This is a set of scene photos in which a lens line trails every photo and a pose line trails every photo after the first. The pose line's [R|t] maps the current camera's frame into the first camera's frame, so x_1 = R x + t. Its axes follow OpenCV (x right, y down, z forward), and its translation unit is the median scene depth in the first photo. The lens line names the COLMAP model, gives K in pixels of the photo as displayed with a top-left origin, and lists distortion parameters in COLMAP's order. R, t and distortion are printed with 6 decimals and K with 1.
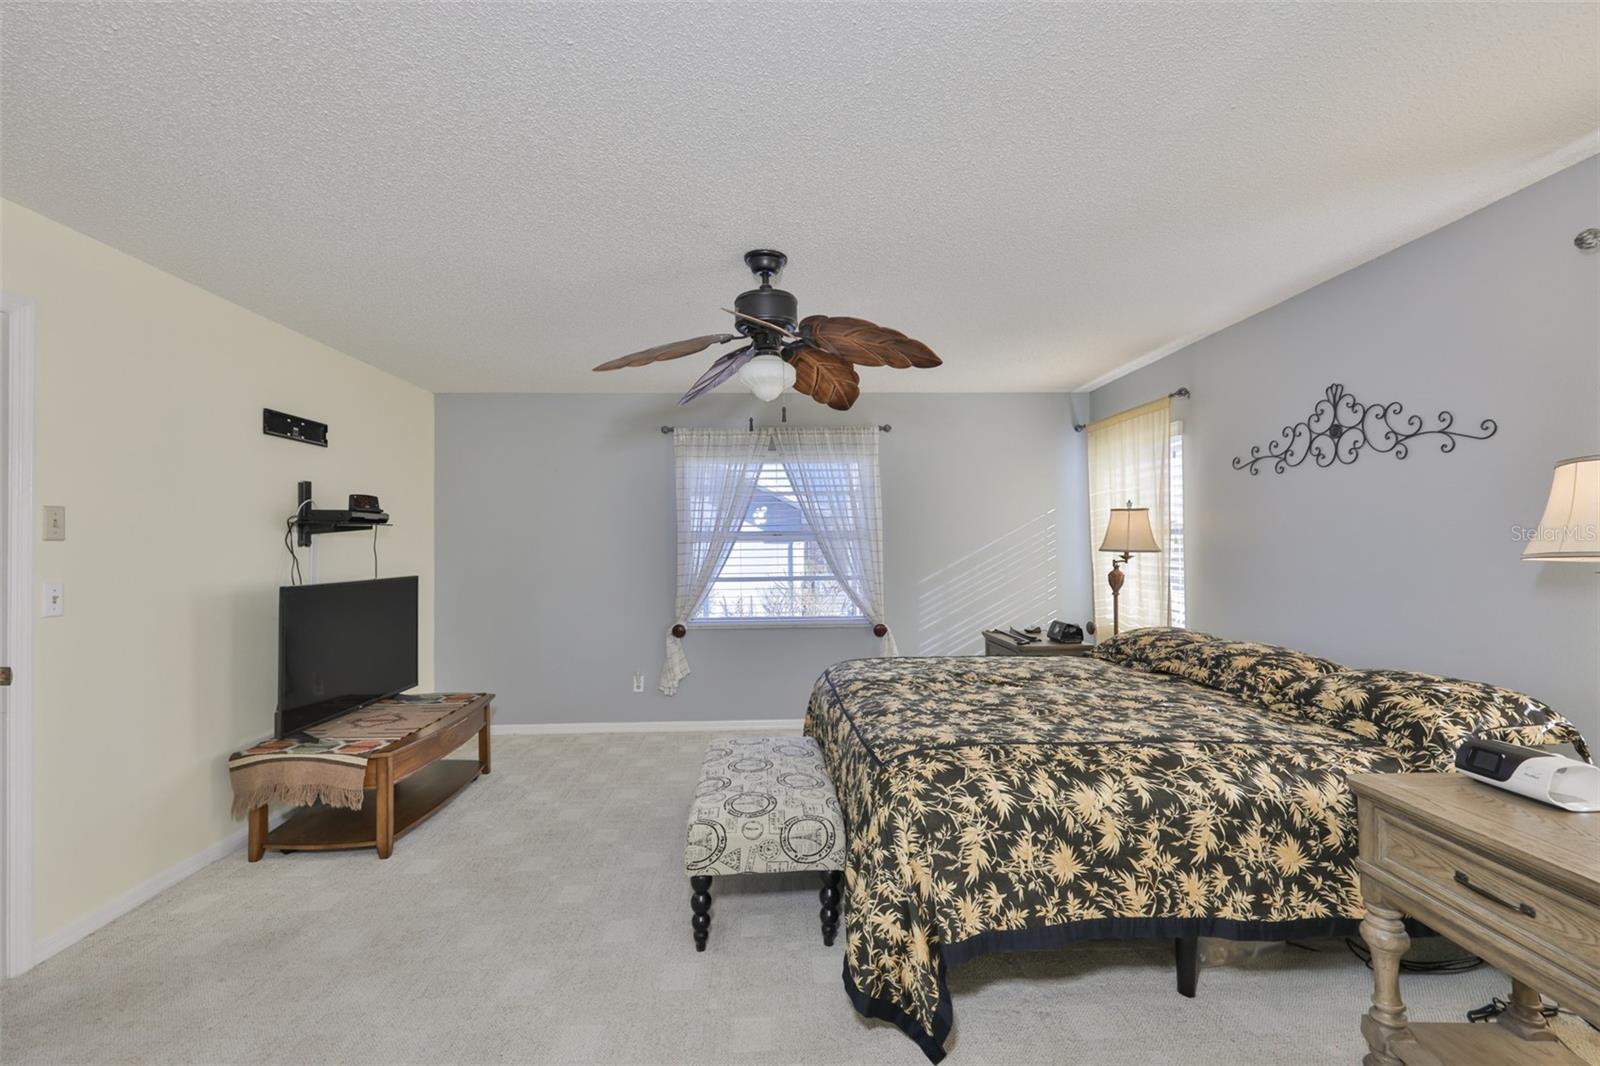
lens RADIAL K [[704.9, 0, 817.0], [0, 704.9, 529.2], [0, 0, 1]] dist [-0.012131, 0.004003]
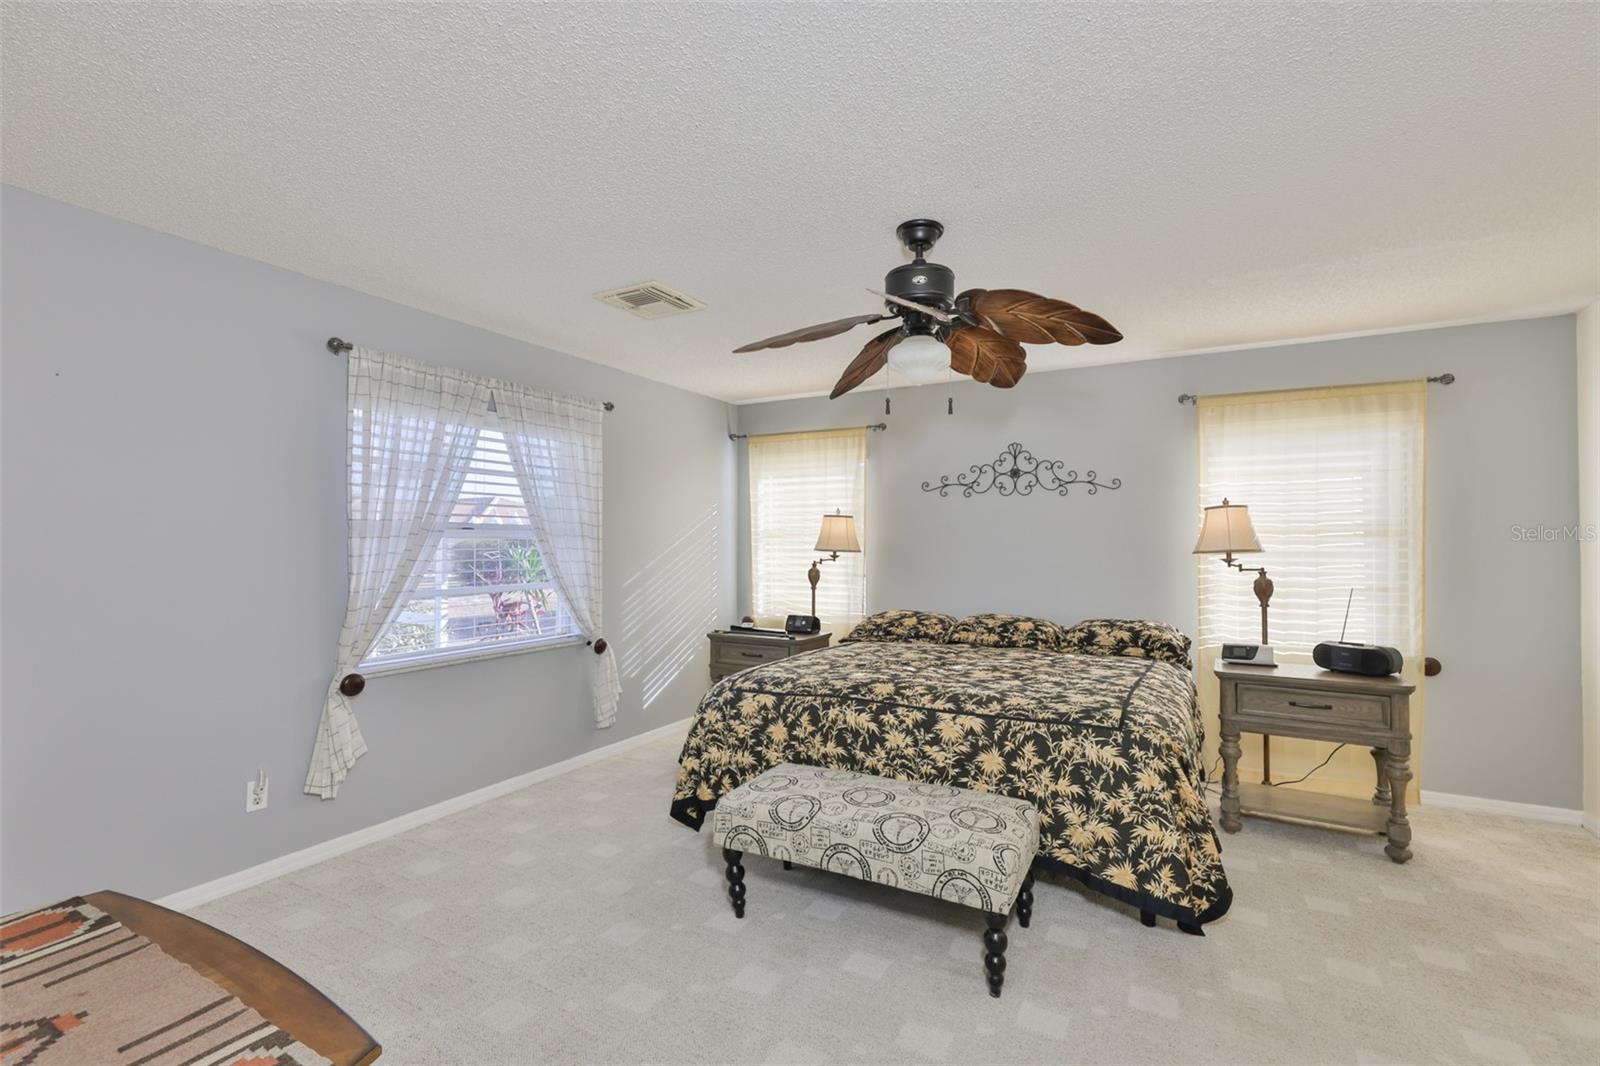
lens RADIAL K [[704.9, 0, 813.6], [0, 704.9, 531.2], [0, 0, 1]] dist [-0.012131, 0.004003]
pose [[0.514700, 0.023414, 0.857051, -0.753461], [-0.023507, 0.999637, -0.013192, 0.017703], [-0.857048, -0.013357, 0.515063, 0.526148]]
